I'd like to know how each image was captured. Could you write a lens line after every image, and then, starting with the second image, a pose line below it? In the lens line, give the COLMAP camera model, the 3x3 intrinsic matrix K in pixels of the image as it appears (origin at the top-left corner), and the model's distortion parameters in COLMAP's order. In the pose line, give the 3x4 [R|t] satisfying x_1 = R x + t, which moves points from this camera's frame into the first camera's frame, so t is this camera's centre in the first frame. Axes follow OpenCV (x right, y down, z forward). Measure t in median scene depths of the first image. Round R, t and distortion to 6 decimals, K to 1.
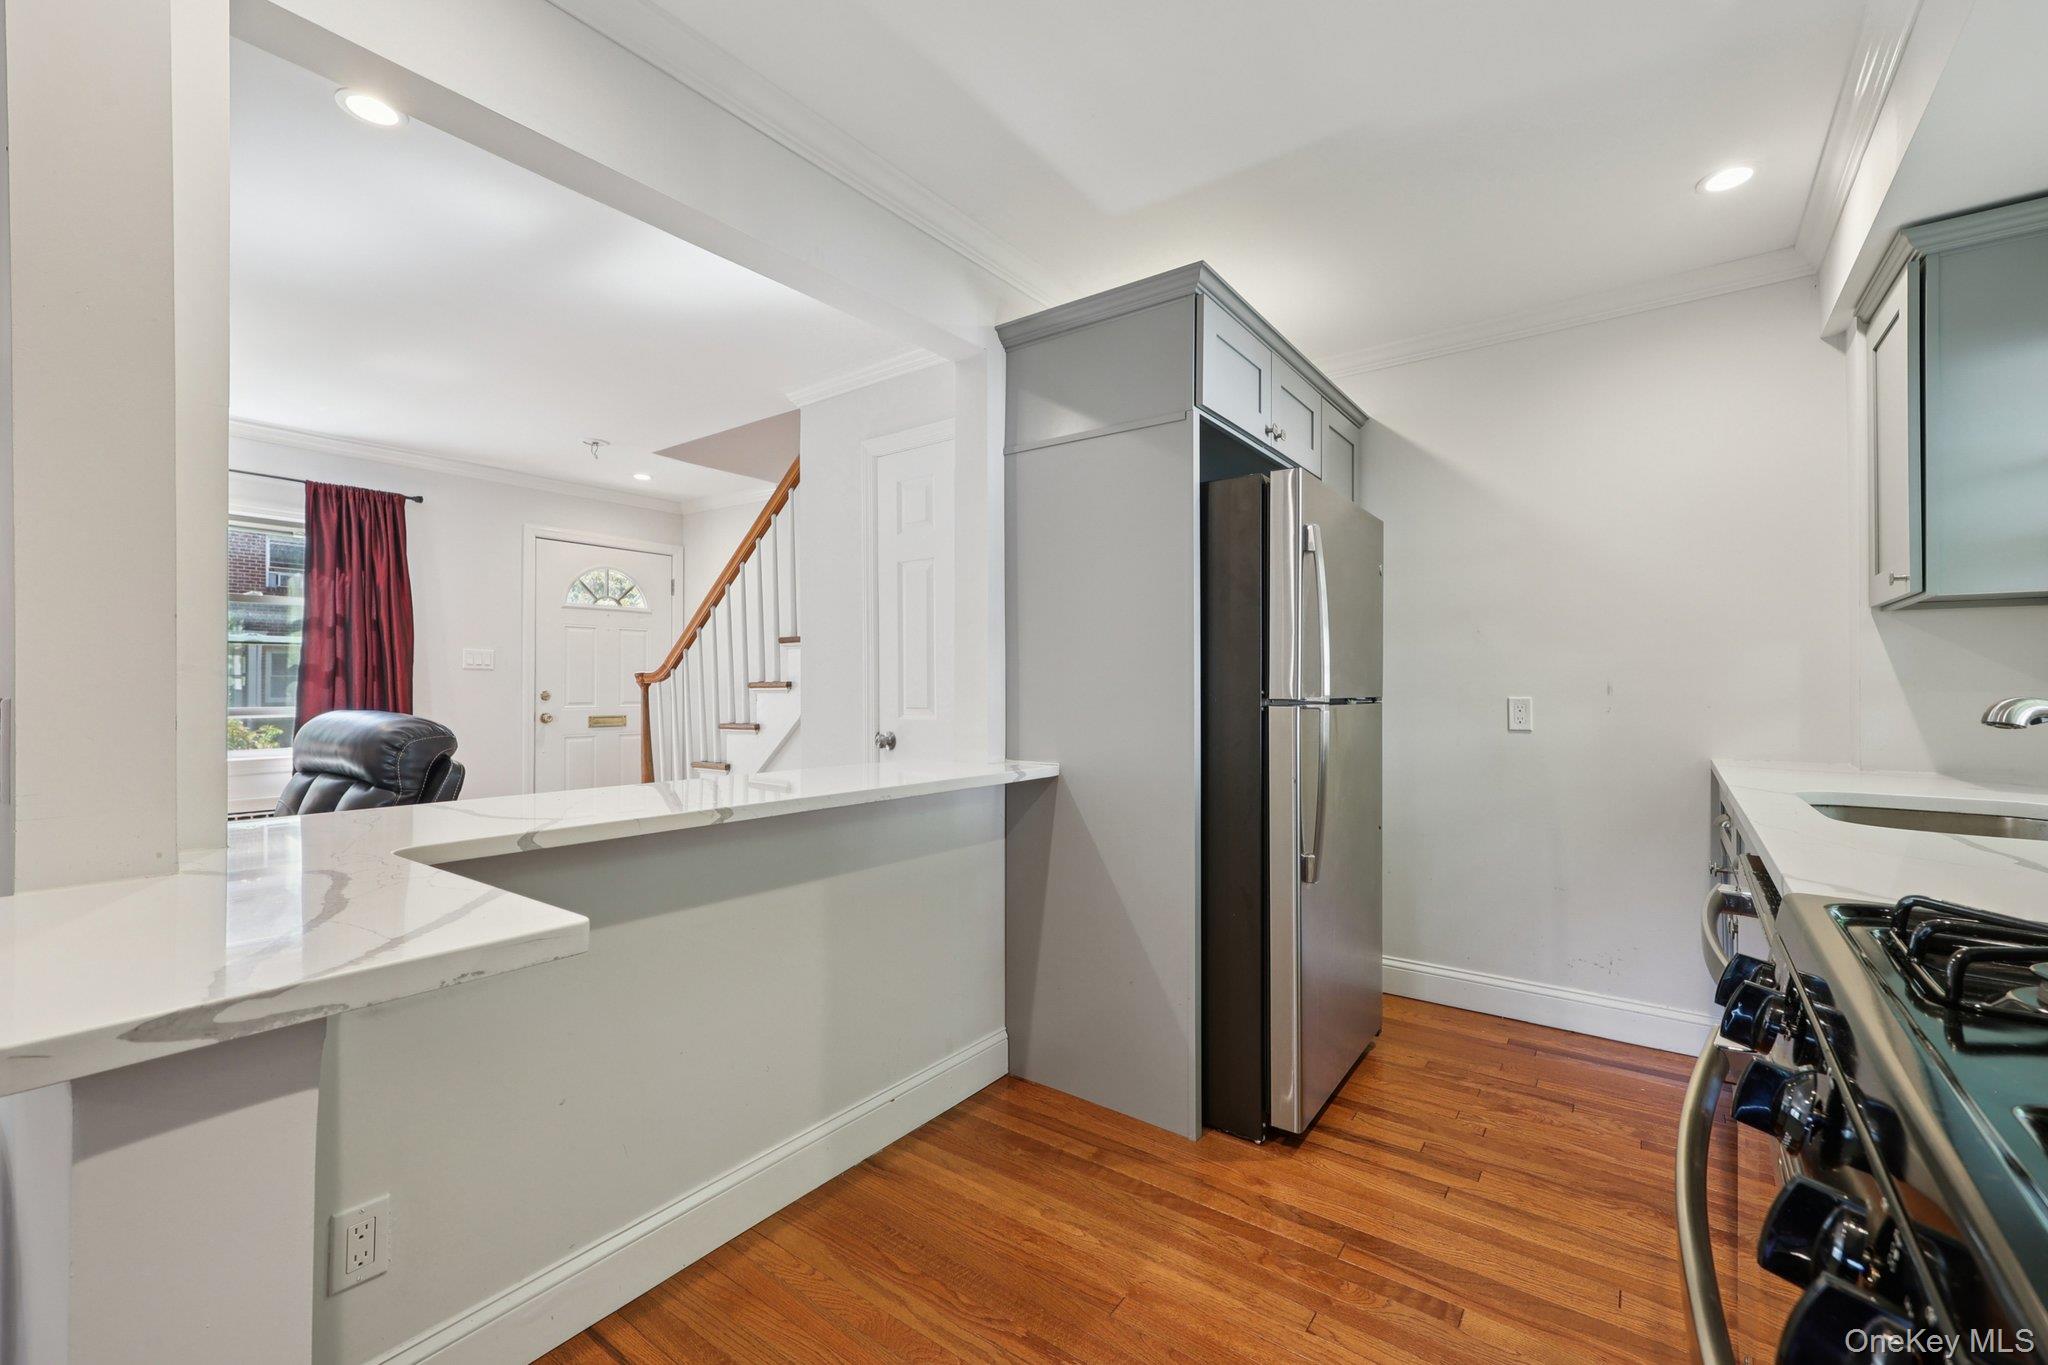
lens RADIAL K [[853.1, 0, 1028.7], [0, 853.1, 685.0], [0, 0, 1]] dist [0.002370, 0.000532]
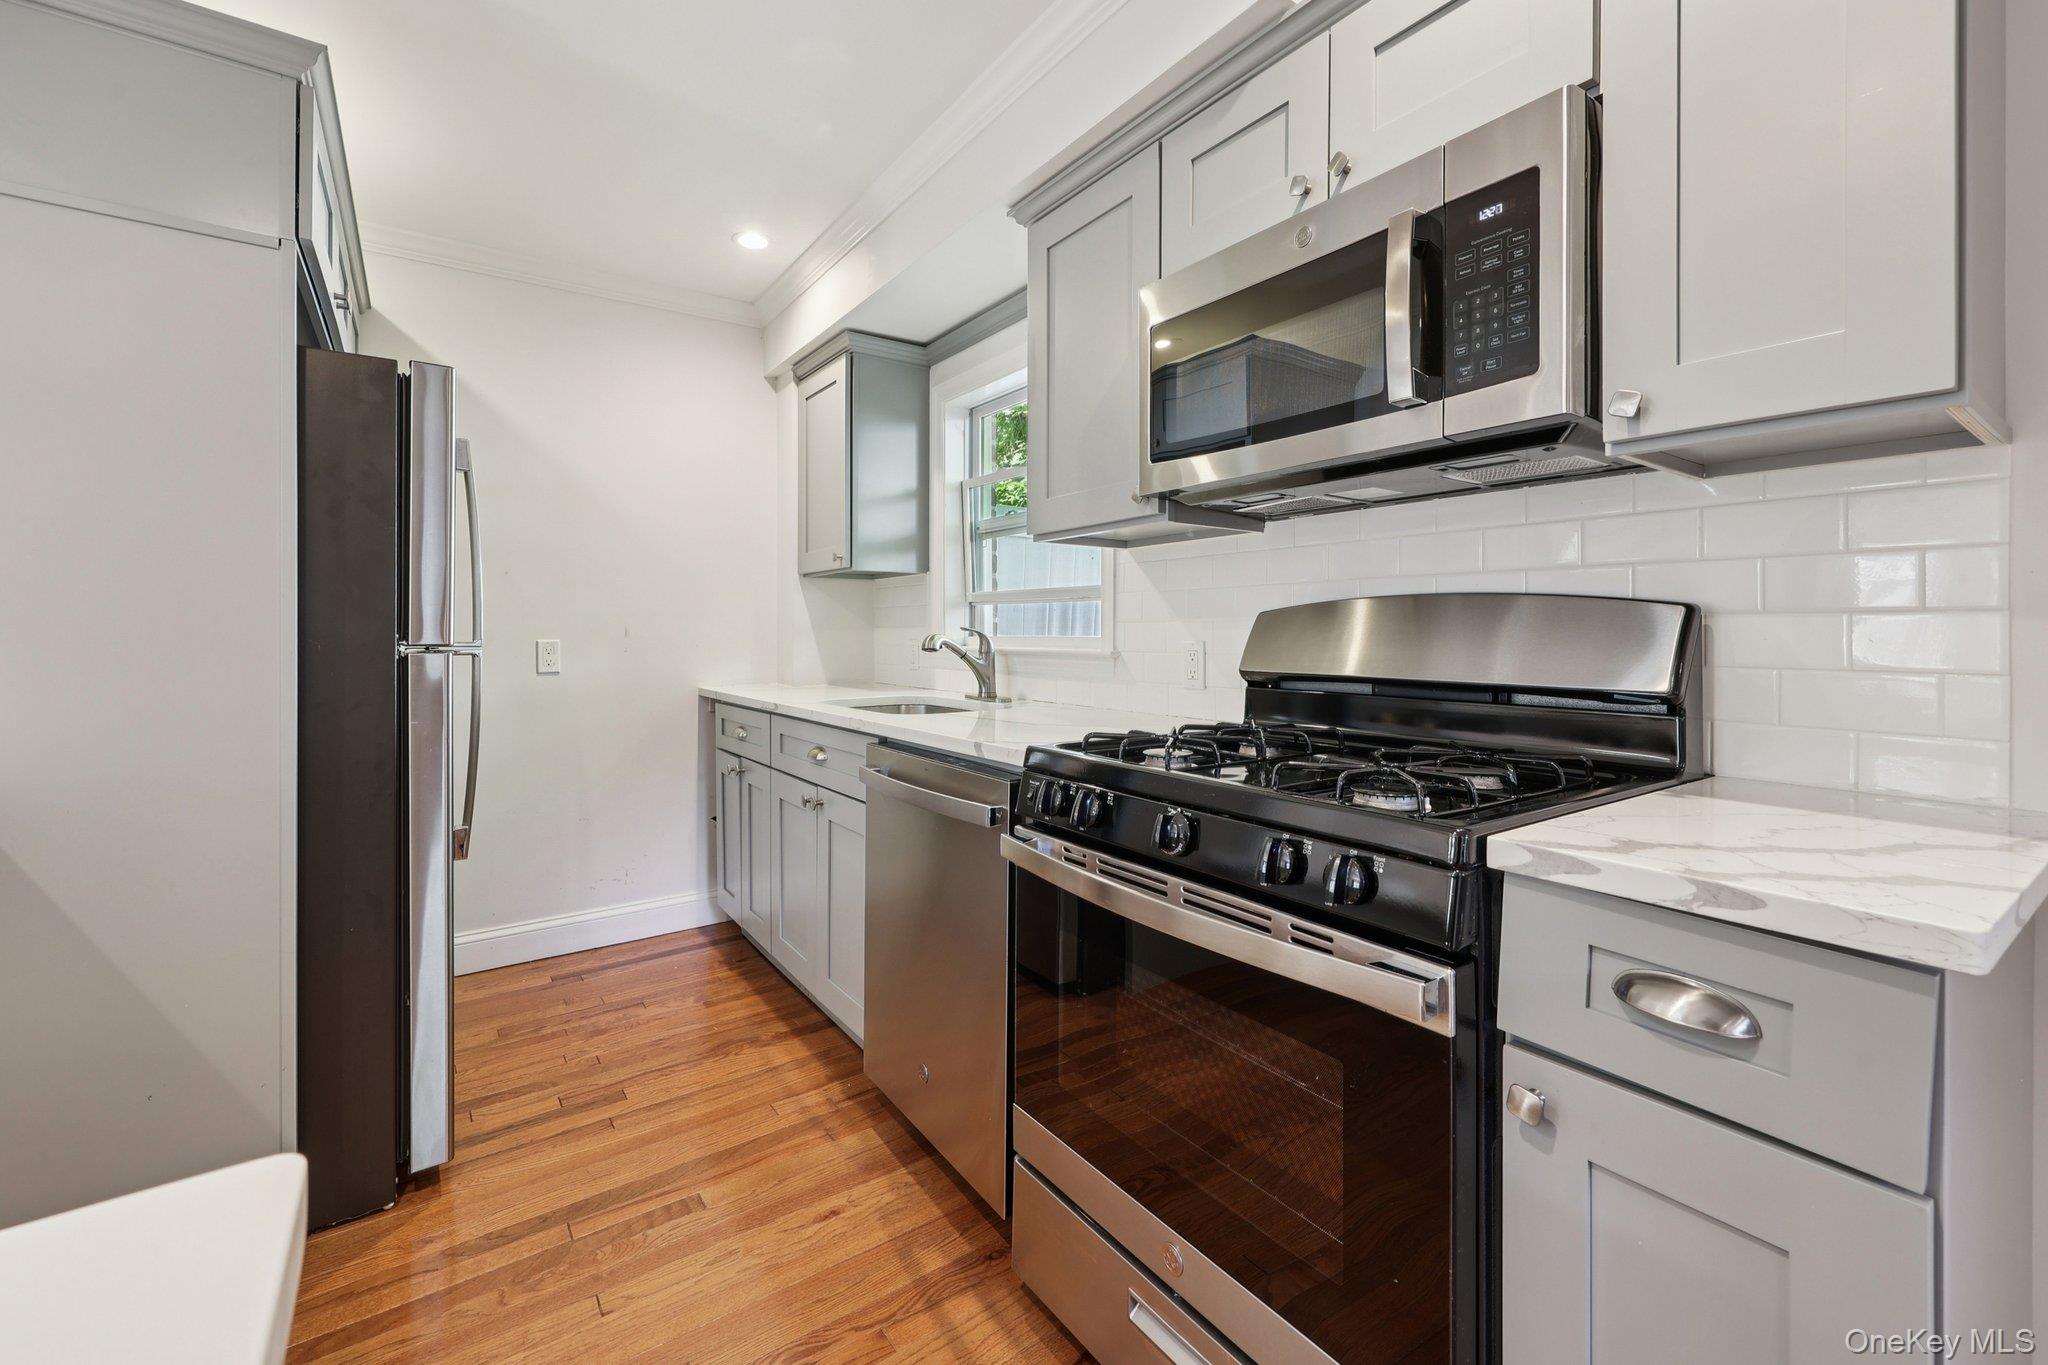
lens RADIAL K [[845.7, 0, 1048.8], [0, 845.7, 636.6], [0, 0, 1]] dist [0.001473, 0.000321]
pose [[0.293343, -0.011355, 0.955940, -0.313560], [0.004529, 0.999935, 0.010487, 0.003023], [-0.955996, 0.001253, 0.293375, 0.197702]]
